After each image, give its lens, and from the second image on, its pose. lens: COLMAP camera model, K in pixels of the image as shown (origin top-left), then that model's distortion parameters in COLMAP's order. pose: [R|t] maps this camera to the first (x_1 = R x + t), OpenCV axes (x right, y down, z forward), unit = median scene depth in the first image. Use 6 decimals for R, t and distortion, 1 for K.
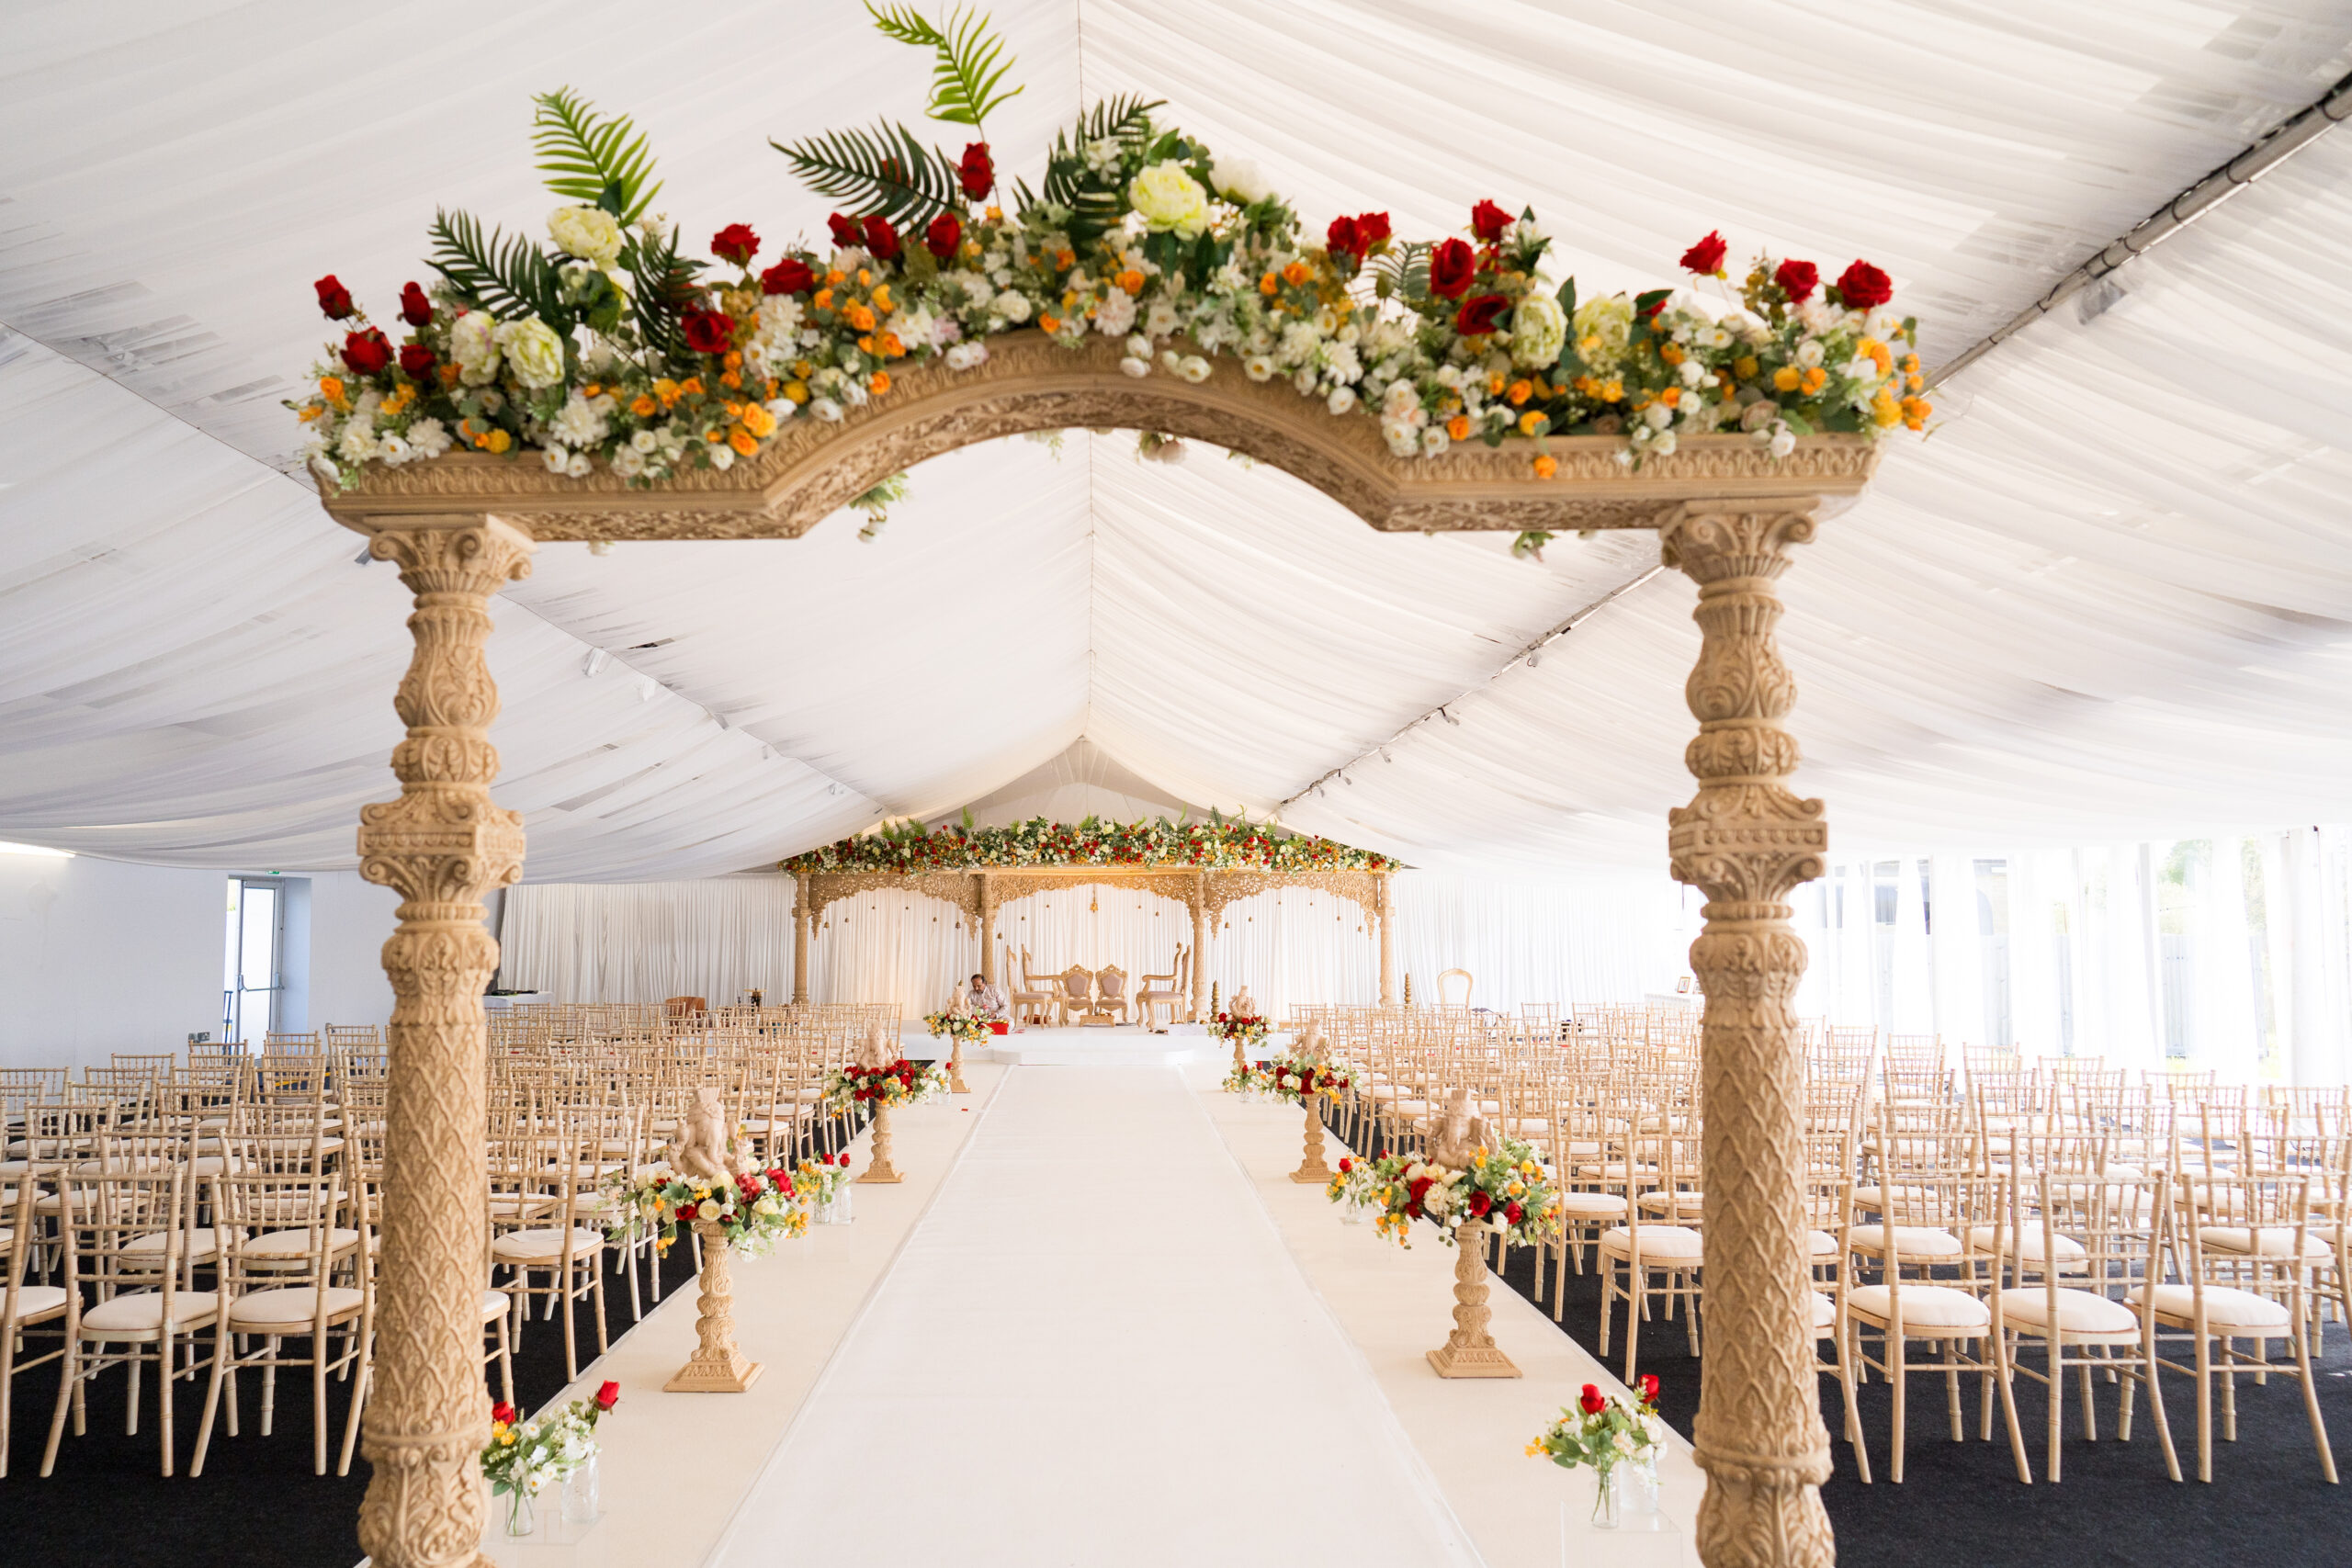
lens RADIAL K [[1637.1, 0, 1108.5], [0, 1637.1, 784.3], [0, 0, 1]] dist [-0.032693, 0.000748]
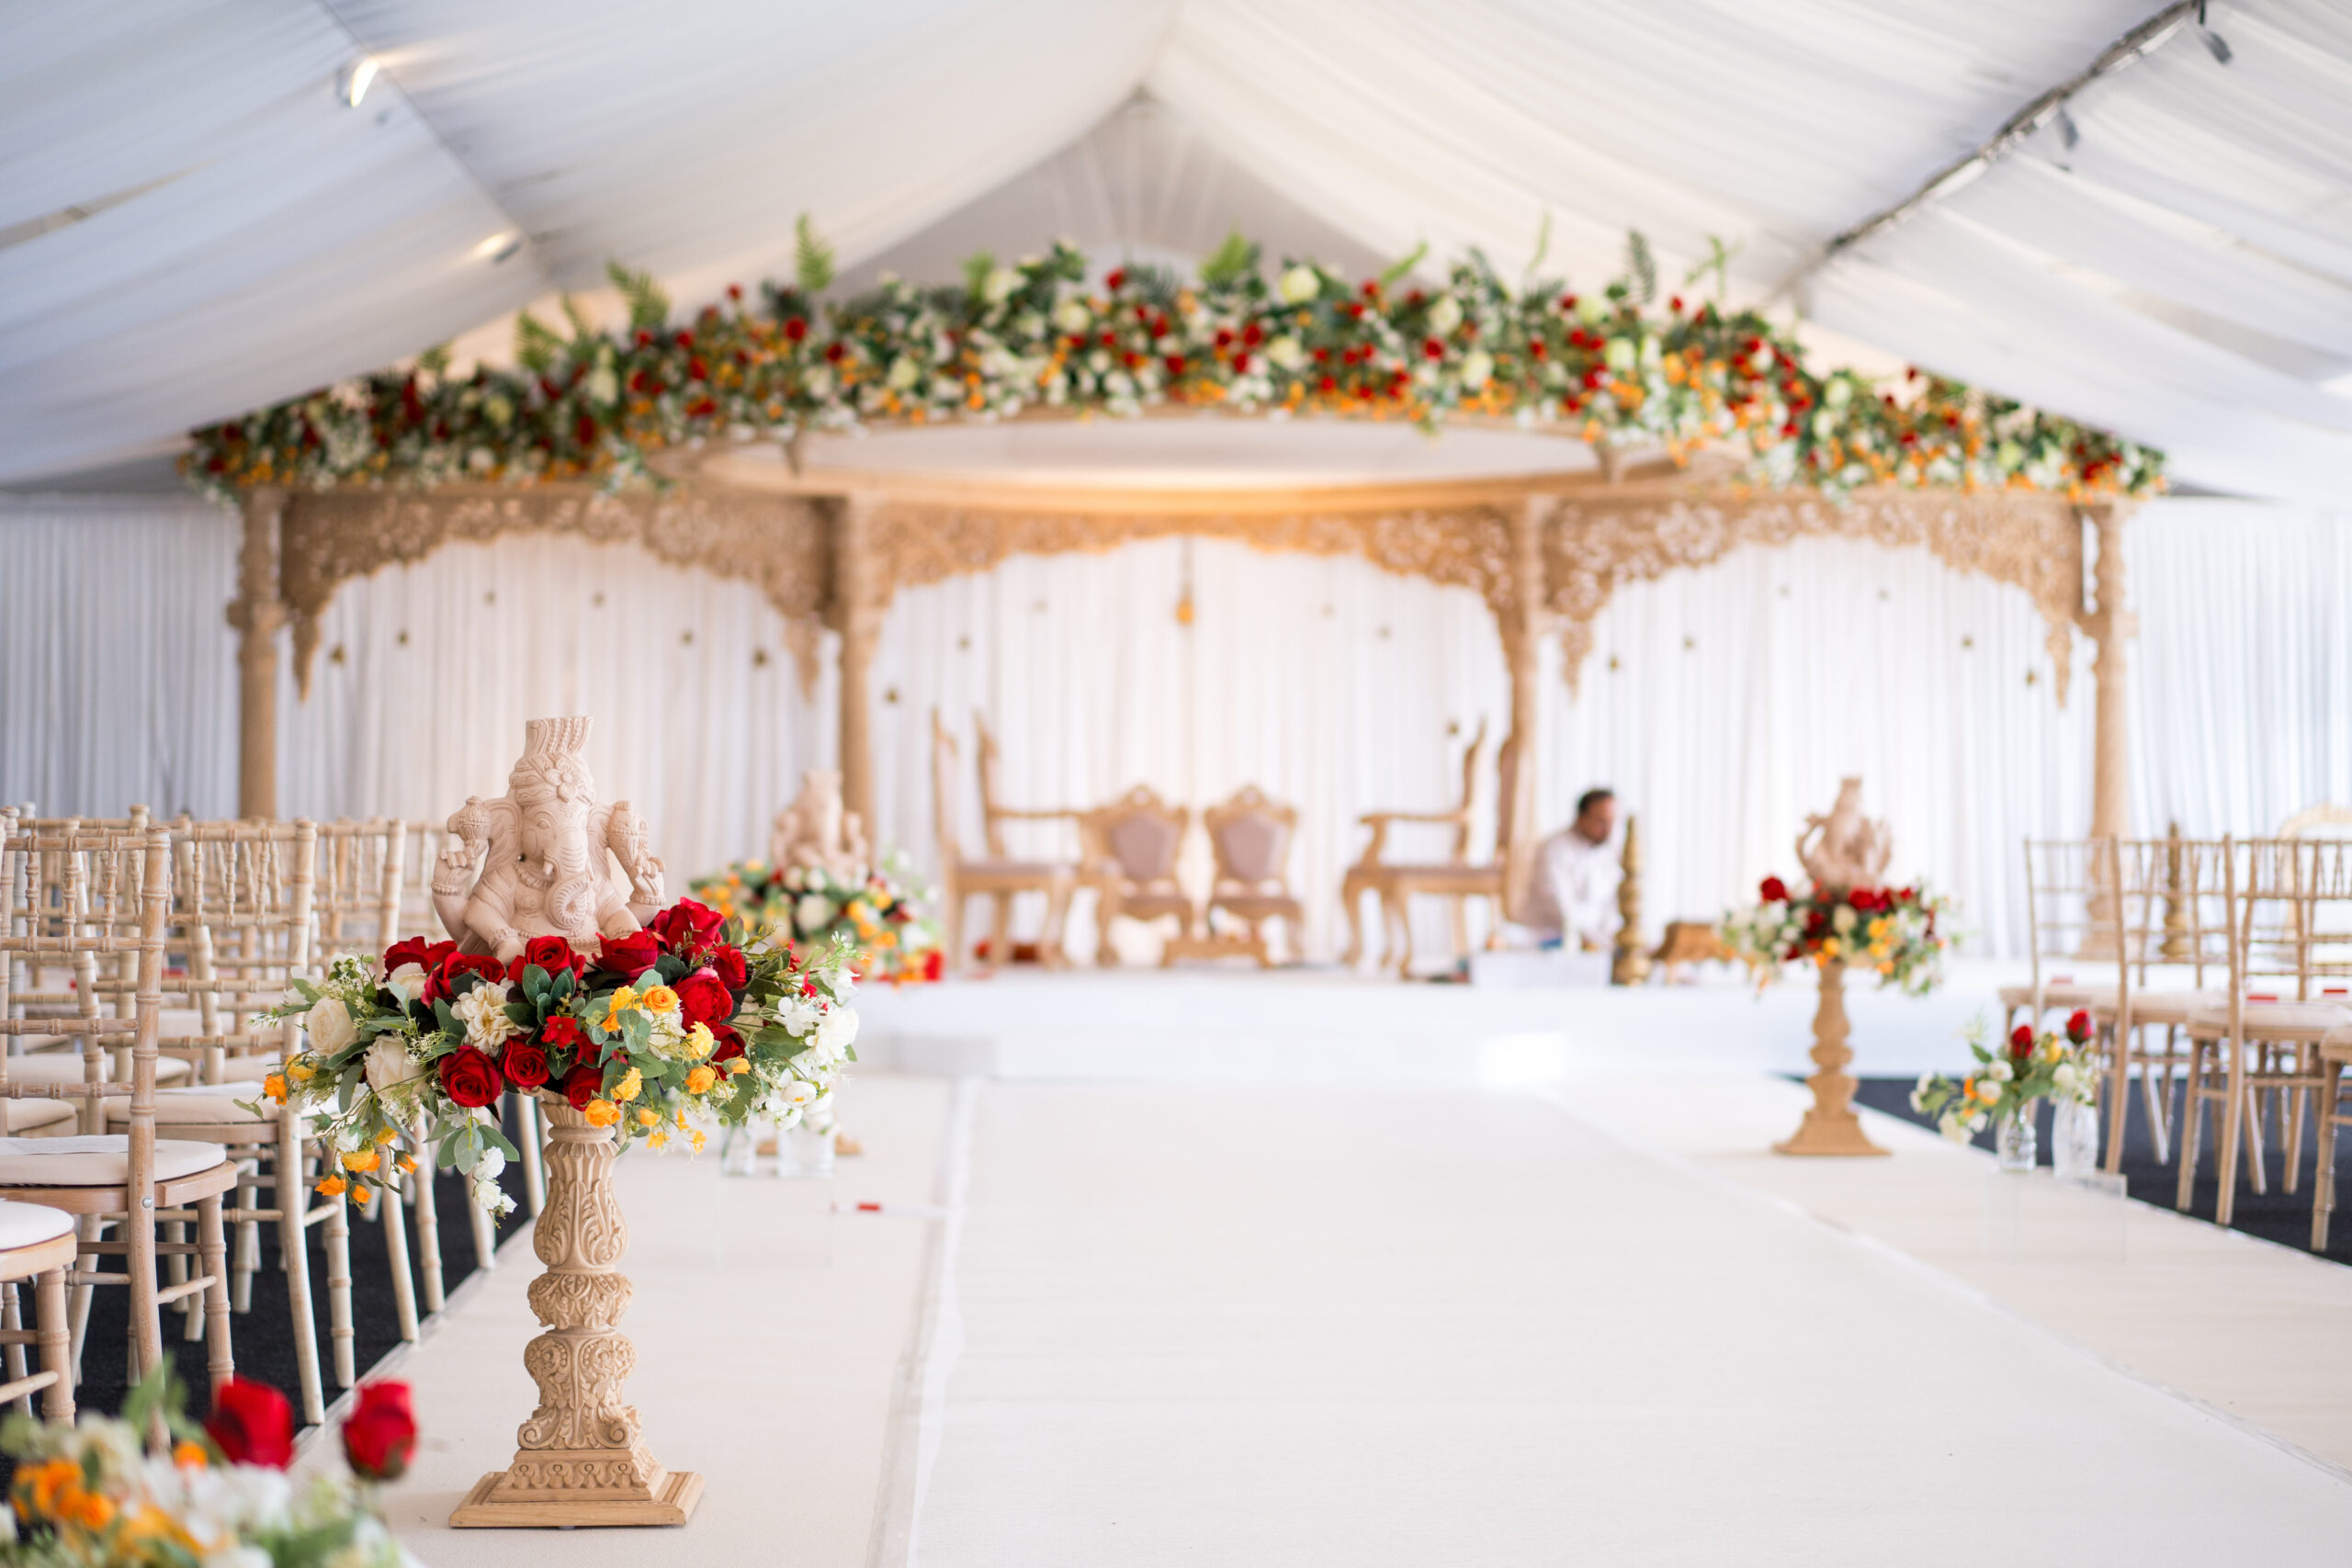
lens RADIAL K [[3949.2, 0, 1176.0], [0, 3949.2, 784.0], [0, 0, 1]] dist [0.055205, -0.018058]
pose [[0.999410, 0.006001, 0.033823, -0.044385], [-0.008484, 0.997242, 0.073729, 0.063120], [-0.033288, -0.073972, 0.996705, 0.279945]]
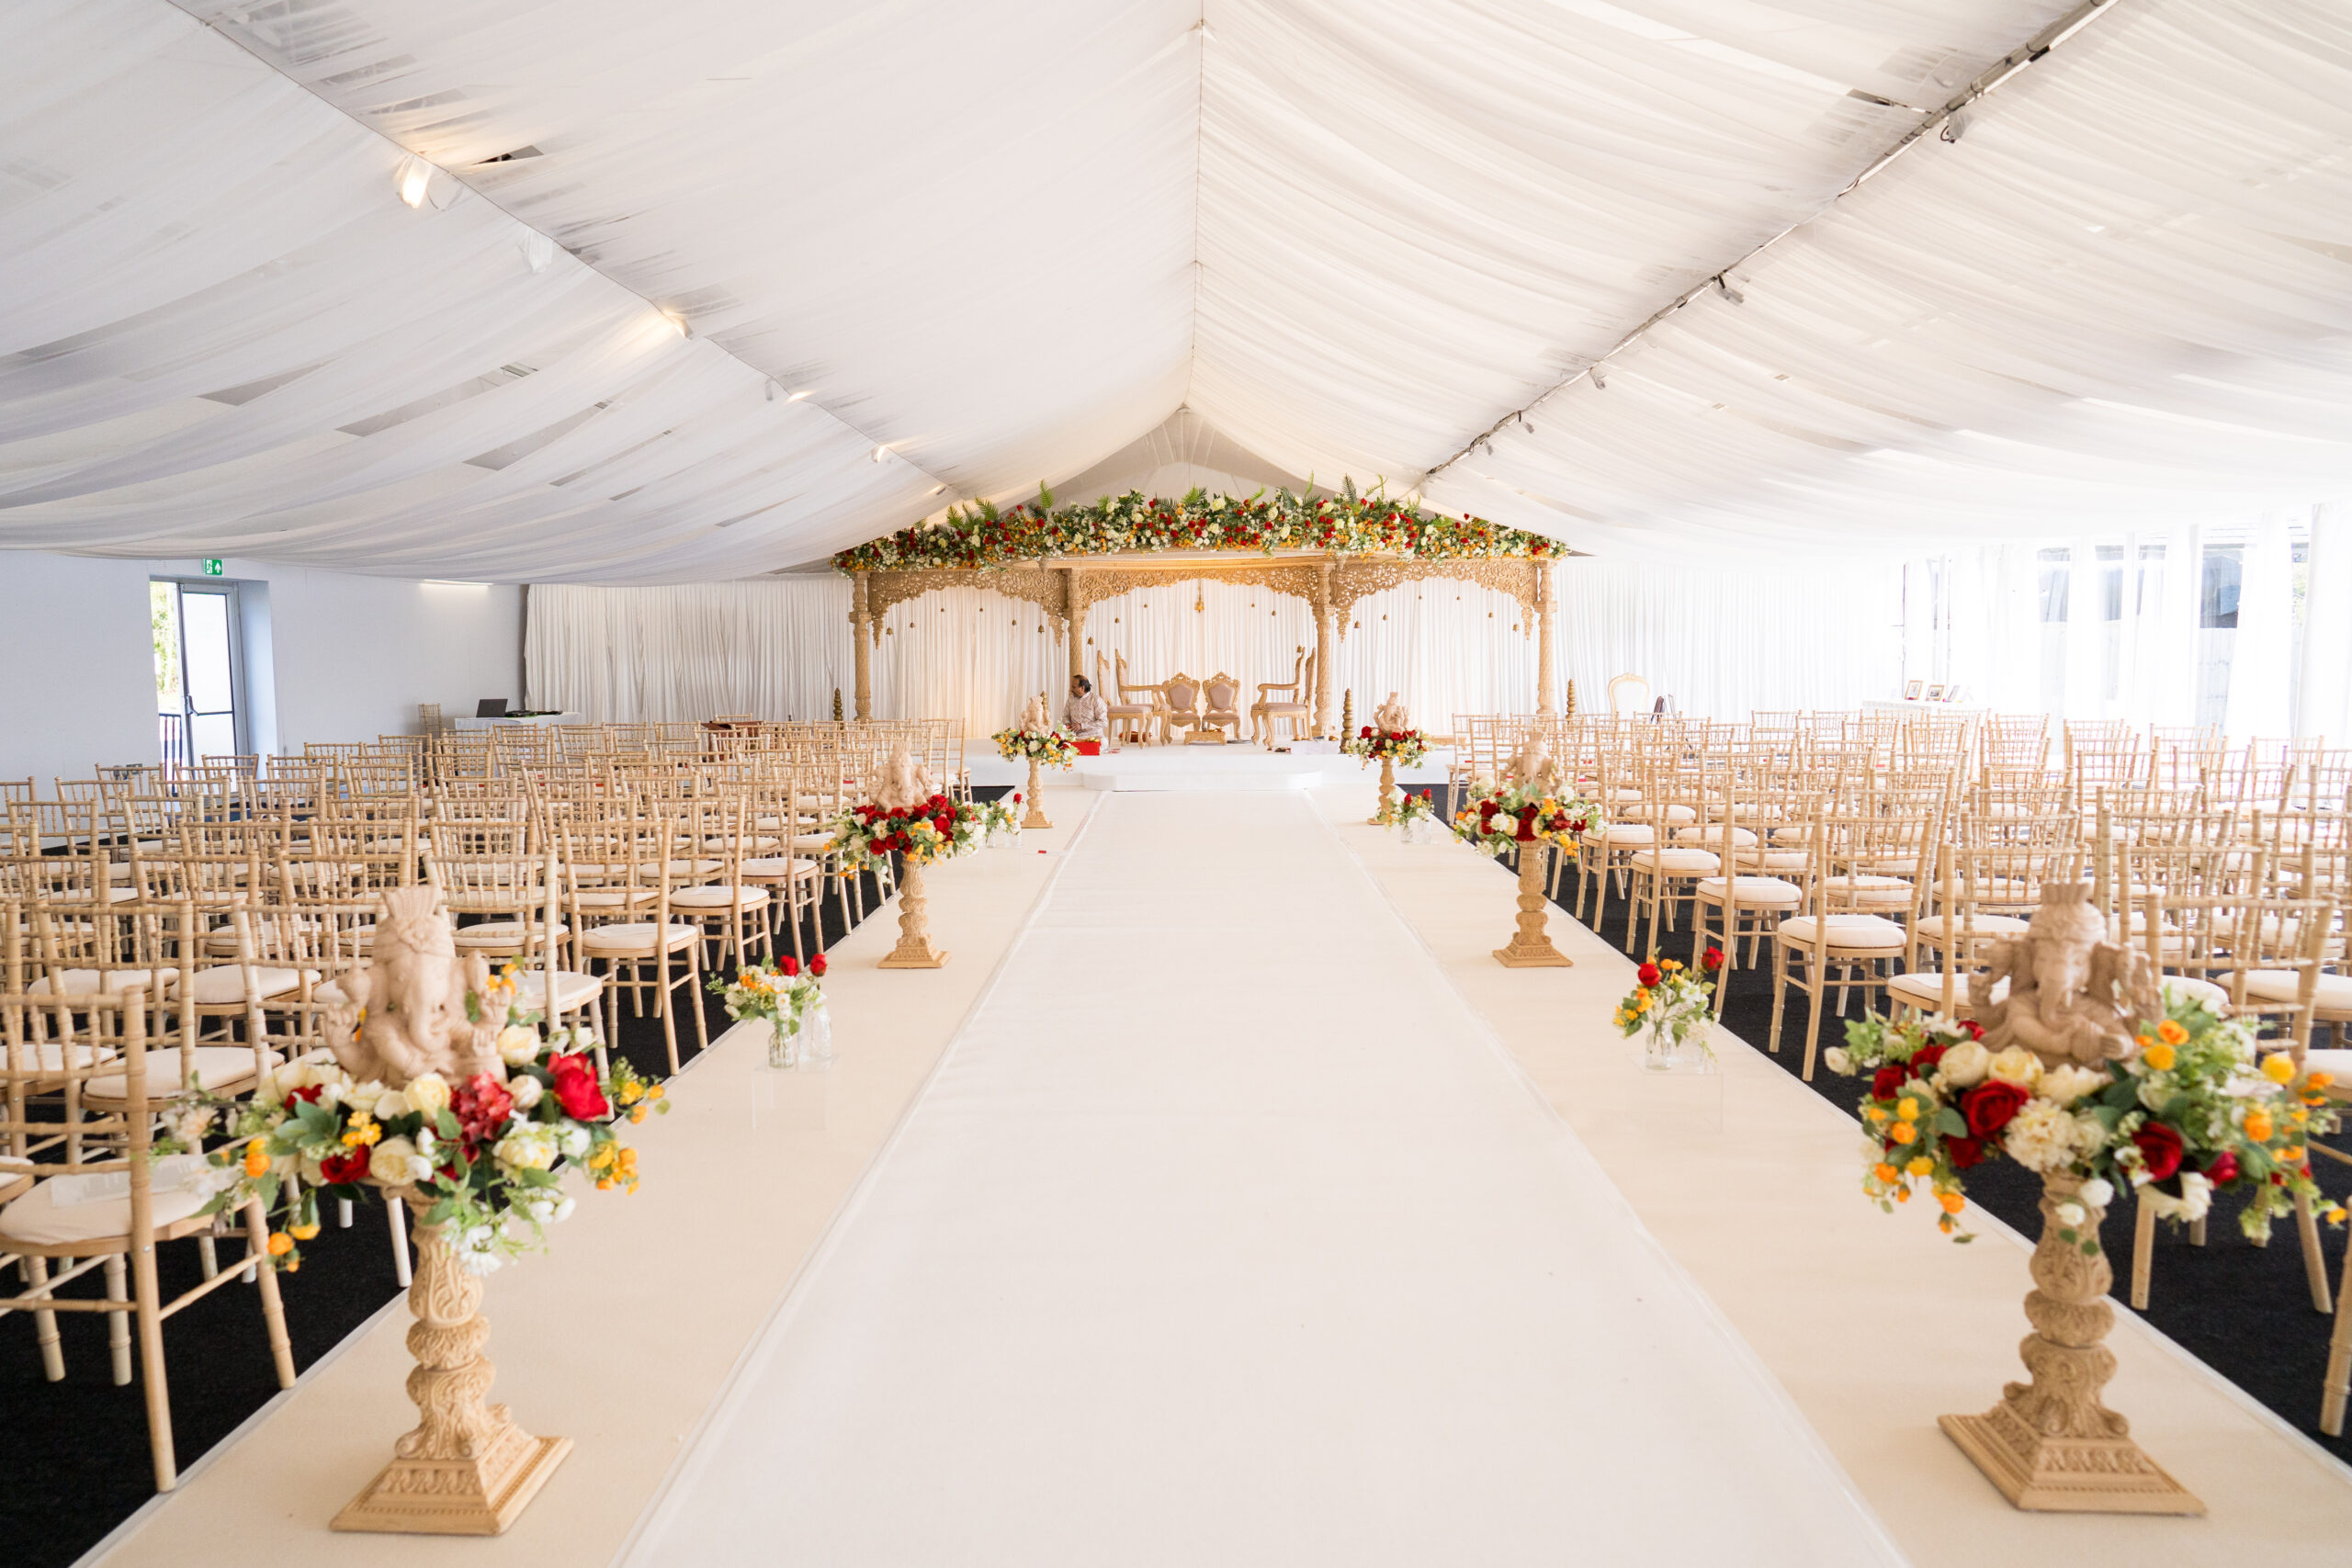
lens RADIAL K [[1637.1, 0, 1108.5], [0, 1637.1, 784.3], [0, 0, 1]] dist [-0.032693, 0.000748]
pose [[0.998090, -0.007624, -0.061297, -0.005645], [0.017972, 0.985264, 0.170095, 0.024730], [0.059097, -0.170871, 0.983519, 0.169861]]
